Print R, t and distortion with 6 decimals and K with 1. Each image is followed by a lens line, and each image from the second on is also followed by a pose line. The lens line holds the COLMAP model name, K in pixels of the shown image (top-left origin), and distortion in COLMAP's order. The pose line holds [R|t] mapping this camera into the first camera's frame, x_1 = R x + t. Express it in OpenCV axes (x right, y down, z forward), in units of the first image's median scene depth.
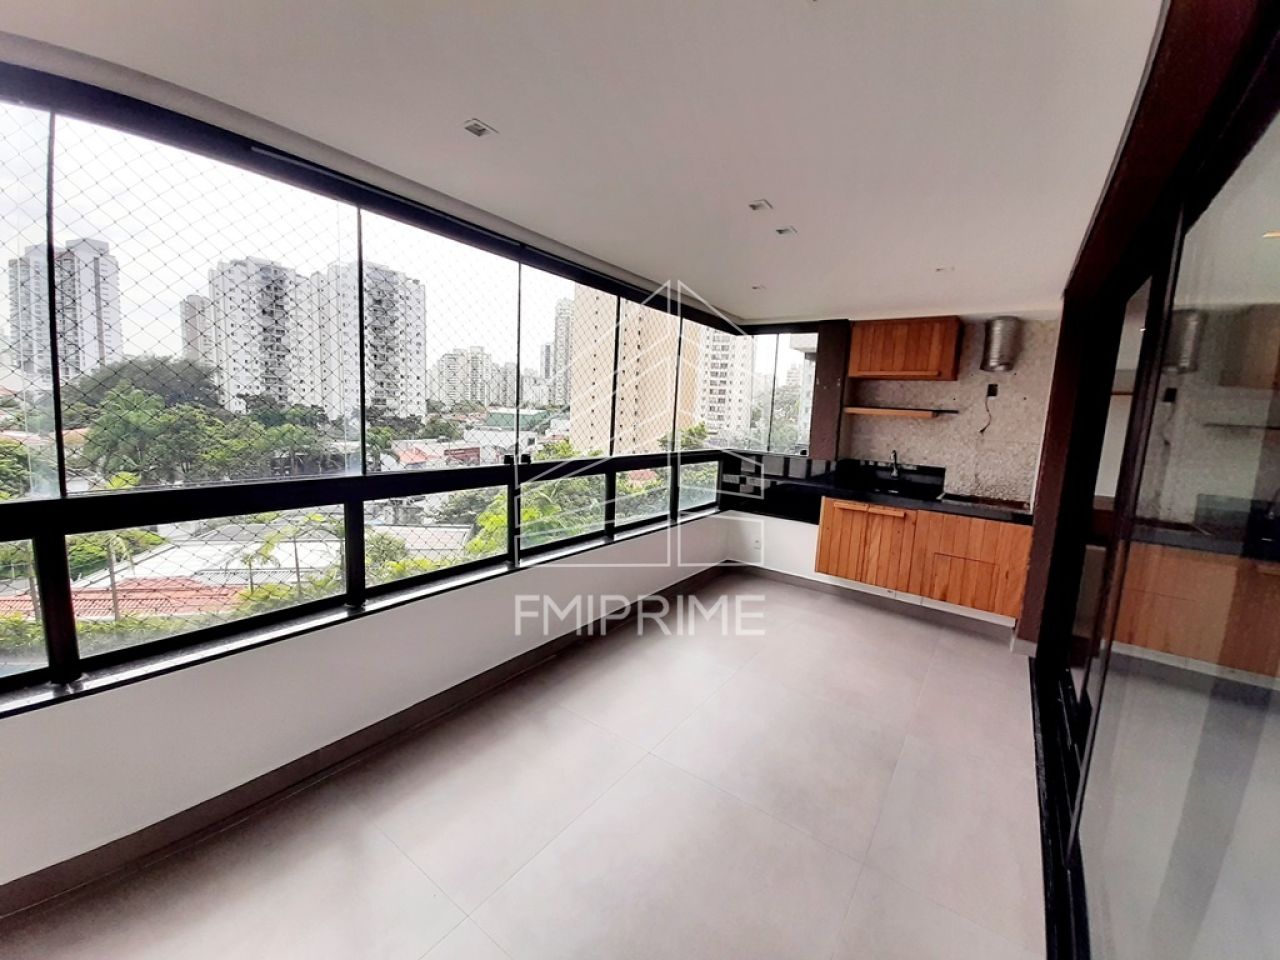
lens RADIAL K [[518.1, 0, 643.3], [0, 518.1, 478.8], [0, 0, 1]] dist [-0.000266, -0.000011]
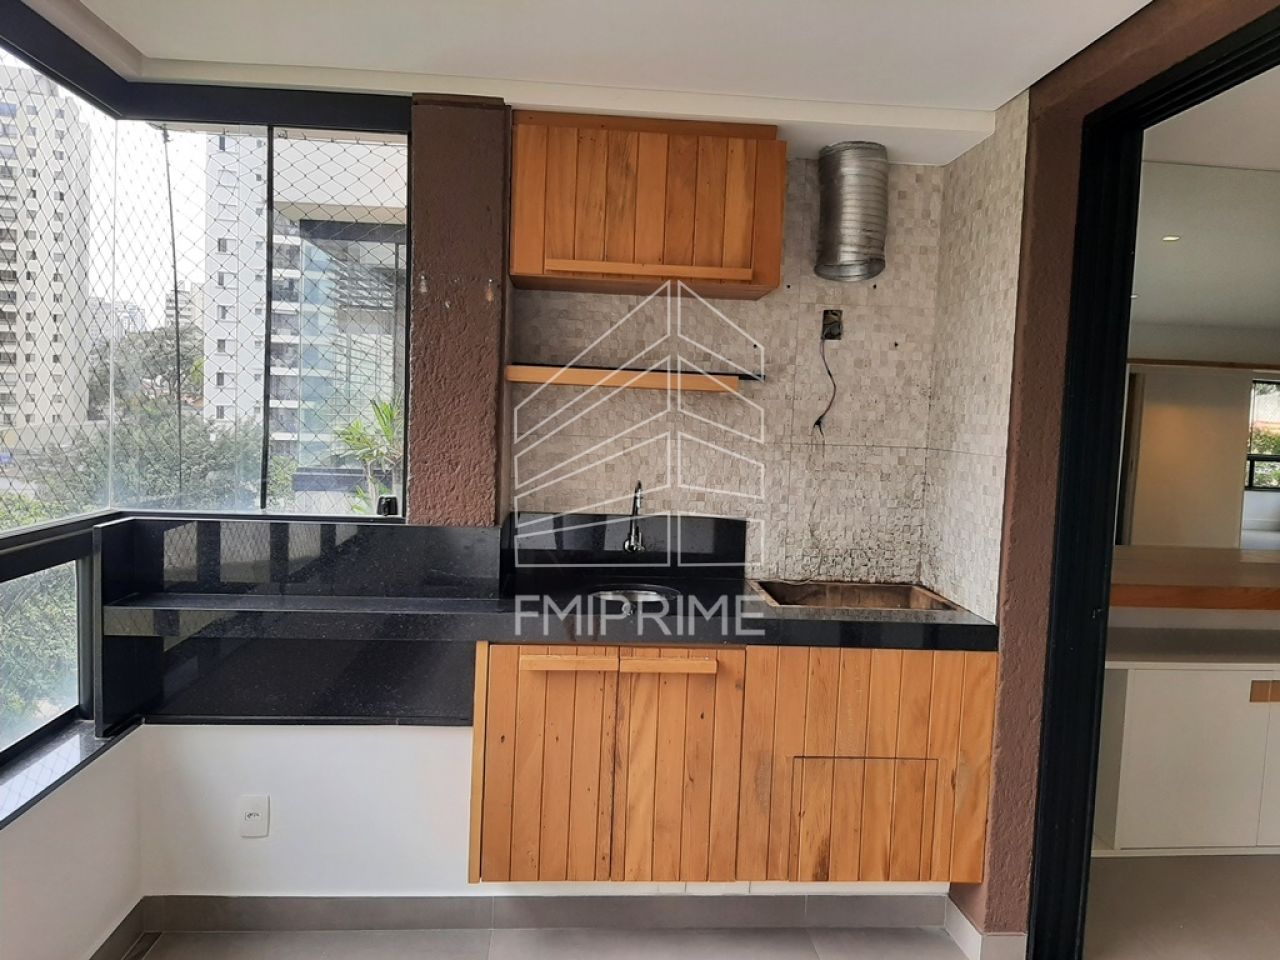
lens RADIAL K [[966.3, 0, 643.4], [0, 966.3, 480.5], [0, 0, 1]] dist [0.032233, -0.001134]
pose [[0.747827, -0.073003, 0.659867, 0.038456], [0.092570, 0.995692, 0.005247, -0.063524], [-0.657408, 0.057160, 0.751364, 0.516798]]
